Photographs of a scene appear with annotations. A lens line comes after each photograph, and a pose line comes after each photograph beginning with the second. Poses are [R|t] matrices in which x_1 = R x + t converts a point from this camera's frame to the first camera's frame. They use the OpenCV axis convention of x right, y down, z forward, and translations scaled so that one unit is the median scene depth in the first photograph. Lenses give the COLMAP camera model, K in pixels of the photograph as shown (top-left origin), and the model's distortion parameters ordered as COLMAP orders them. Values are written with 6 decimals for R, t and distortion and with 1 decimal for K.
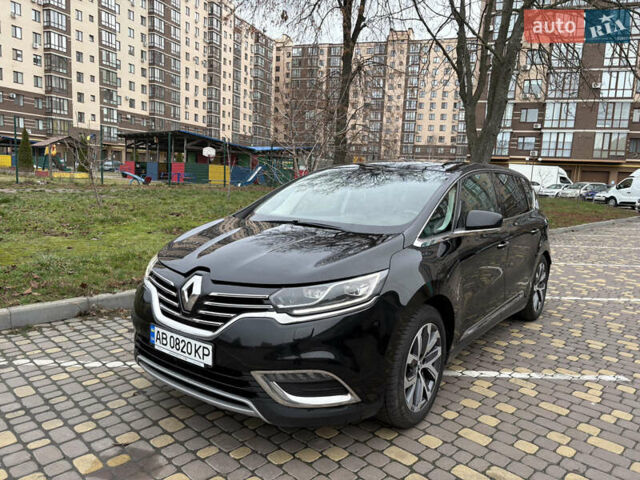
lens RADIAL K [[482.6, 0, 320.0], [0, 482.6, 240.0], [0, 0, 1]] dist [0.043928, -0.048097]
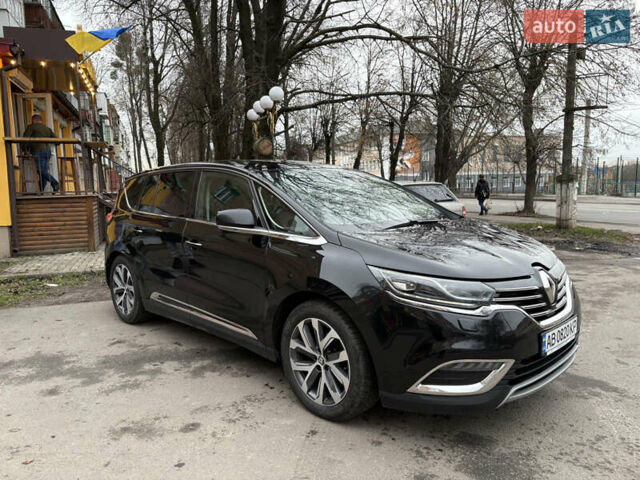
lens RADIAL K [[482.6, 0, 320.0], [0, 482.6, 240.0], [0, 0, 1]] dist [0.043928, -0.048097]
pose [[0.156370, -0.155216, 0.975426, -1.345015], [0.146242, 0.980328, 0.132552, -0.205020], [-0.976812, 0.121921, 0.175993, 1.254999]]
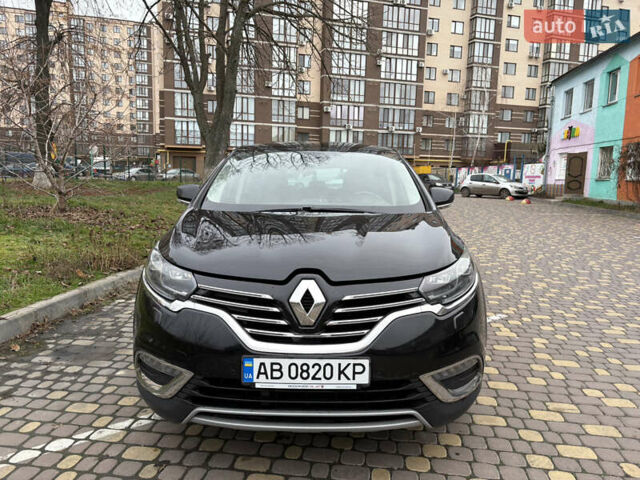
lens RADIAL K [[482.6, 0, 320.0], [0, 482.6, 240.0], [0, 0, 1]] dist [0.043928, -0.048097]
pose [[0.803495, -0.103520, 0.586242, -0.673106], [0.091428, 0.994540, 0.050309, -0.027625], [-0.588249, 0.013176, 0.808573, 0.347694]]
